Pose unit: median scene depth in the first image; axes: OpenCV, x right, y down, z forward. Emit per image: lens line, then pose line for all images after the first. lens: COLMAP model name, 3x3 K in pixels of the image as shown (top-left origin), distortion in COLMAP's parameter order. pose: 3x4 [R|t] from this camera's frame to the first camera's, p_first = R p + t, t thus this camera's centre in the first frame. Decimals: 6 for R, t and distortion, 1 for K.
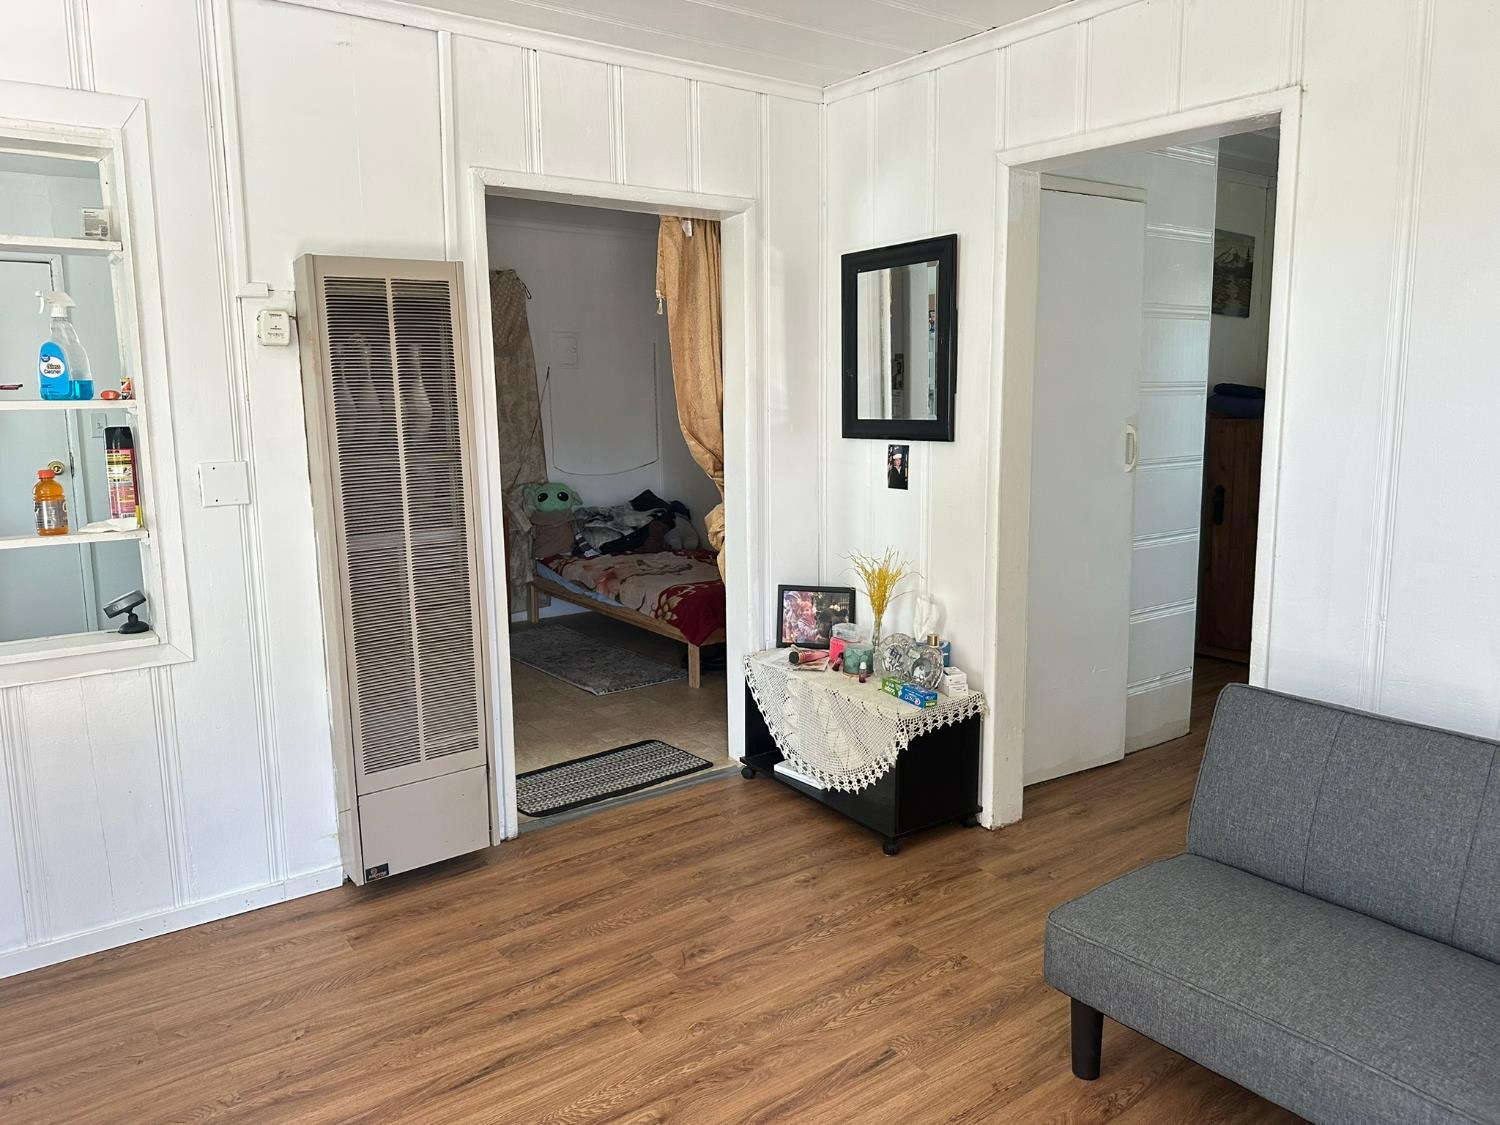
lens RADIAL K [[1047.8, 0, 747.0], [0, 1047.8, 560.3], [0, 0, 1]] dist [0.094110, -0.003395]
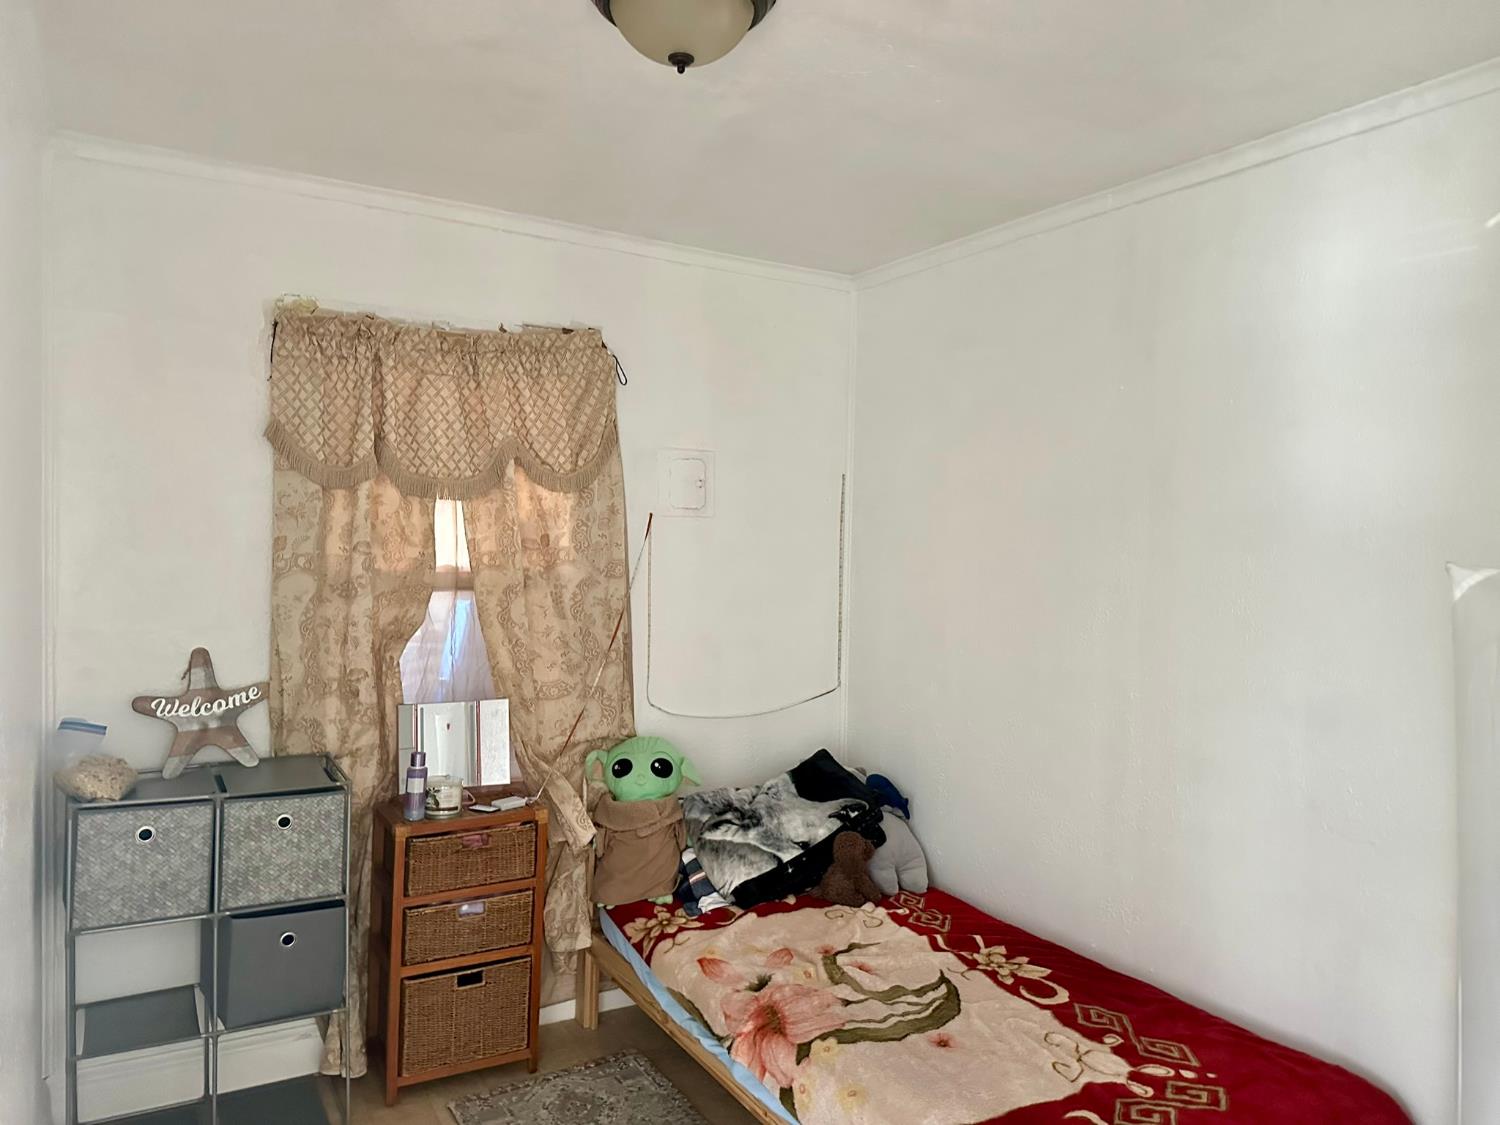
lens RADIAL K [[1066.7, 0, 753.6], [0, 1066.7, 560.8], [0, 0, 1]] dist [0.012007, -0.011642]
pose [[0.995917, 0.038426, -0.081688, -0.095316], [-0.049279, 0.989580, -0.135290, -0.093016], [0.075639, 0.138763, 0.987433, 0.494695]]
